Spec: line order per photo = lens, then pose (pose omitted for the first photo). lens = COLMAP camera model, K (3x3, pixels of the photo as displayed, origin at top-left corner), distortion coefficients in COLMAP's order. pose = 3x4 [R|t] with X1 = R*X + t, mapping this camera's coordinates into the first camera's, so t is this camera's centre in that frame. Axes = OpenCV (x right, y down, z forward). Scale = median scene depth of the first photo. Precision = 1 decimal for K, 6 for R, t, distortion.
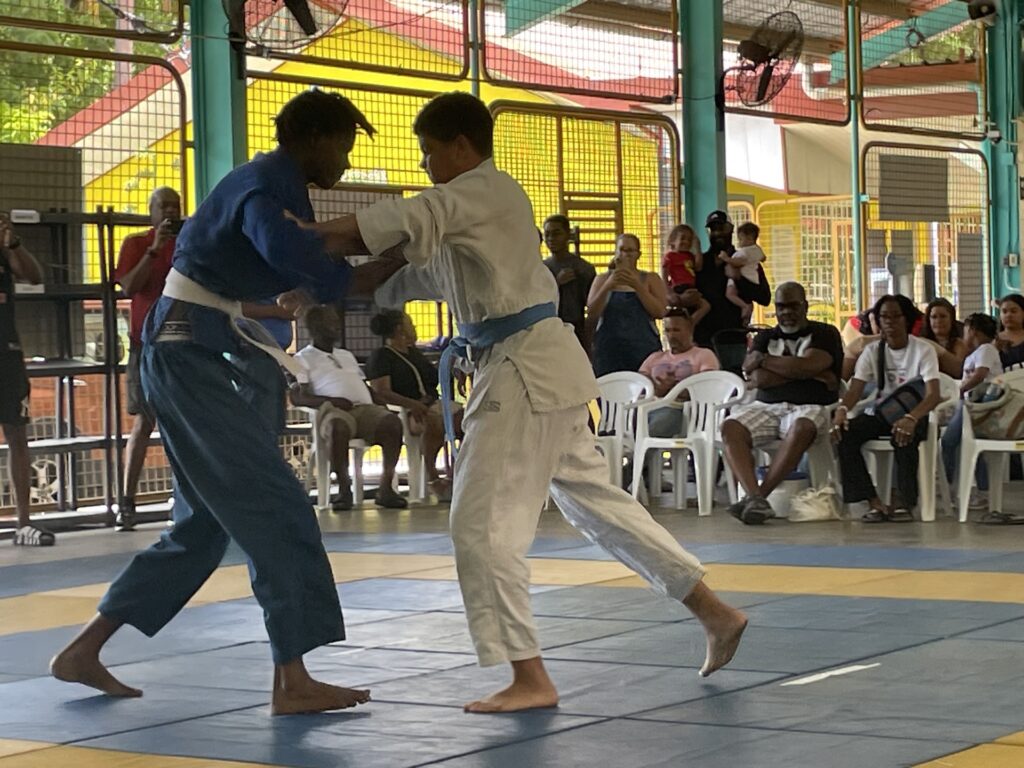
lens RADIAL K [[2748.8, 0, 511.3], [0, 2748.8, 383.1], [0, 0, 1]] dist [0.140916, 0.000000]
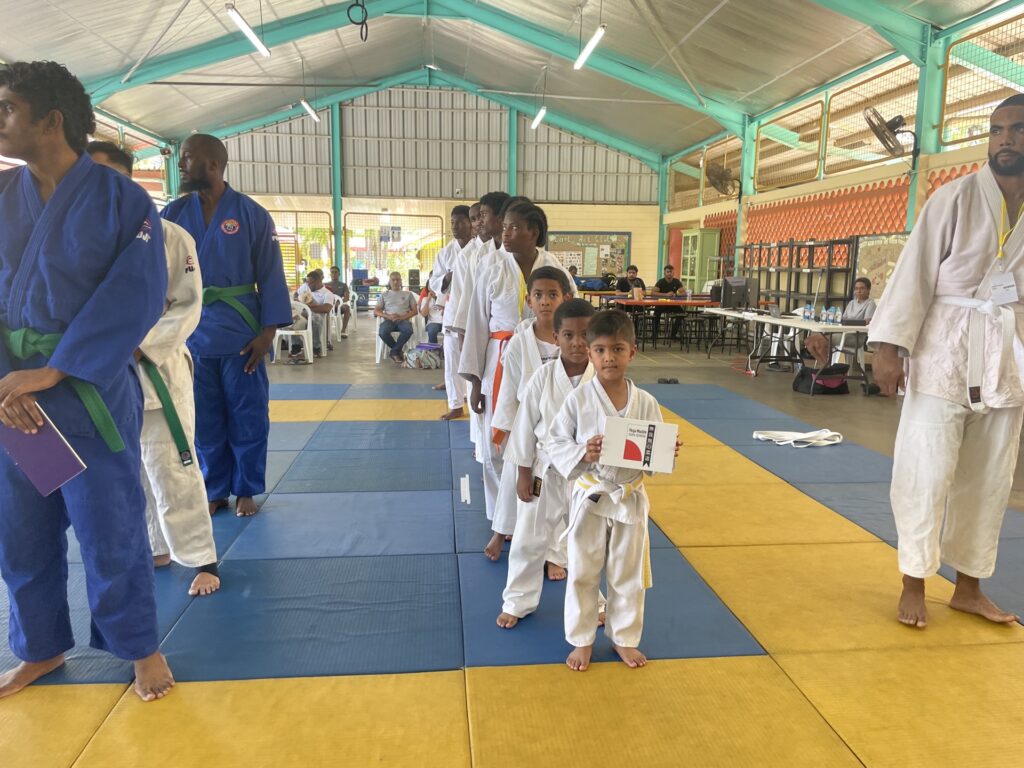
lens RADIAL K [[769.2, 0, 524.8], [0, 769.2, 392.9], [0, 0, 1]] dist [0.040593, -0.079949]
pose [[0.766655, -0.066304, 0.638627, -0.056155], [-0.025833, 0.990663, 0.133865, -0.012563], [-0.641540, -0.119126, 0.757783, 0.179068]]
